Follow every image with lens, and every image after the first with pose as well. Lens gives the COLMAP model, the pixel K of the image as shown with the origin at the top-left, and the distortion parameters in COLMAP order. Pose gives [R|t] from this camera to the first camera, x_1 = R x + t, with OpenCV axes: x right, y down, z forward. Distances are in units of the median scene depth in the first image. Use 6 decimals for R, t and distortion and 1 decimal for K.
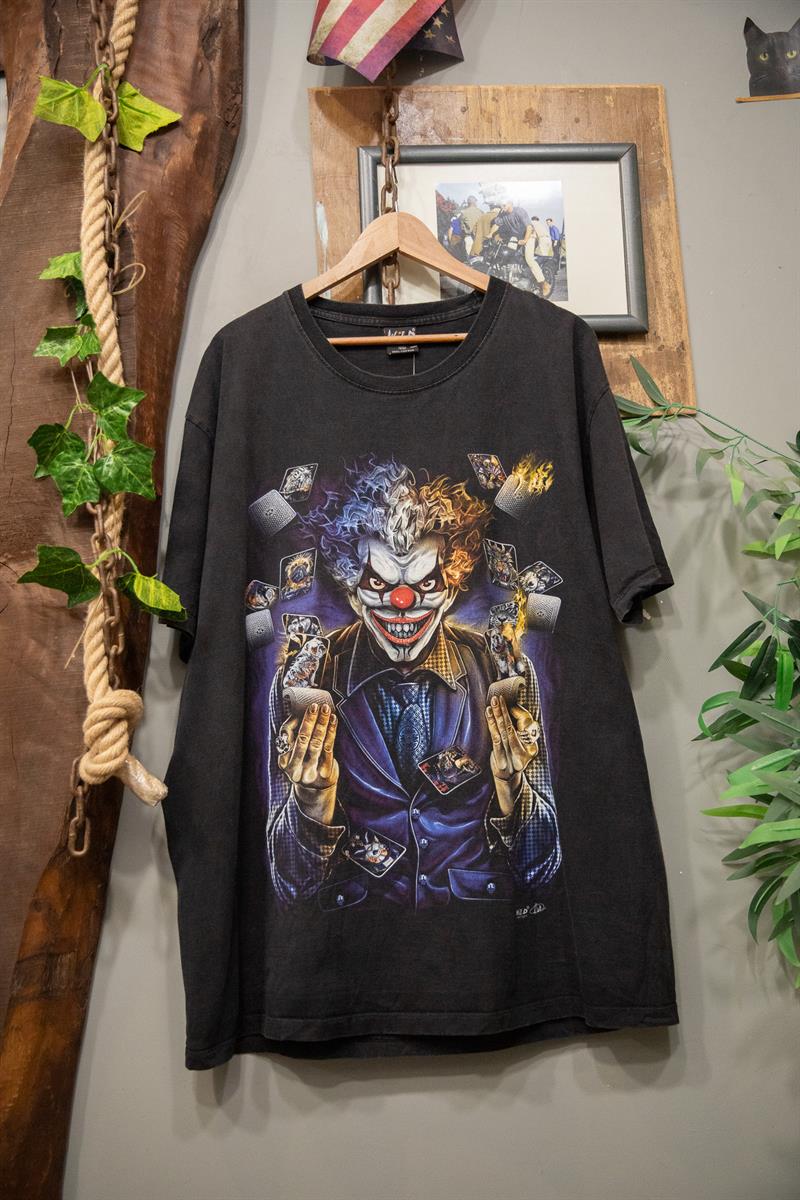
lens RADIAL K [[1178.6, 0, 388.7], [0, 1178.6, 605.3], [0, 0, 1]] dist [-0.053406, 0.000000]
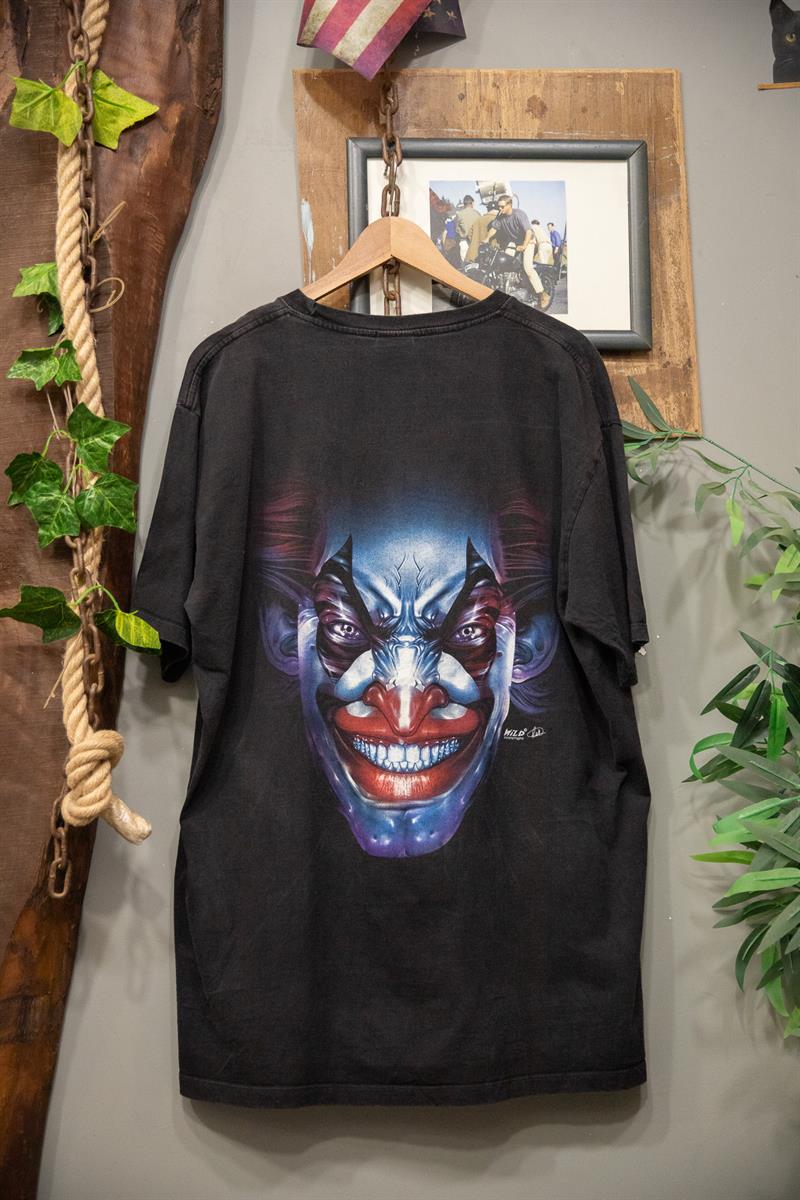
lens RADIAL K [[1597.9, 0, 389.4], [0, 1597.9, 601.9], [0, 0, 1]] dist [-0.011011, 0.000000]
pose [[0.999538, 0.015006, 0.026416, -0.022444], [-0.016130, 0.998949, 0.042900, -0.088398], [-0.025745, -0.043307, 0.998730, -0.309572]]
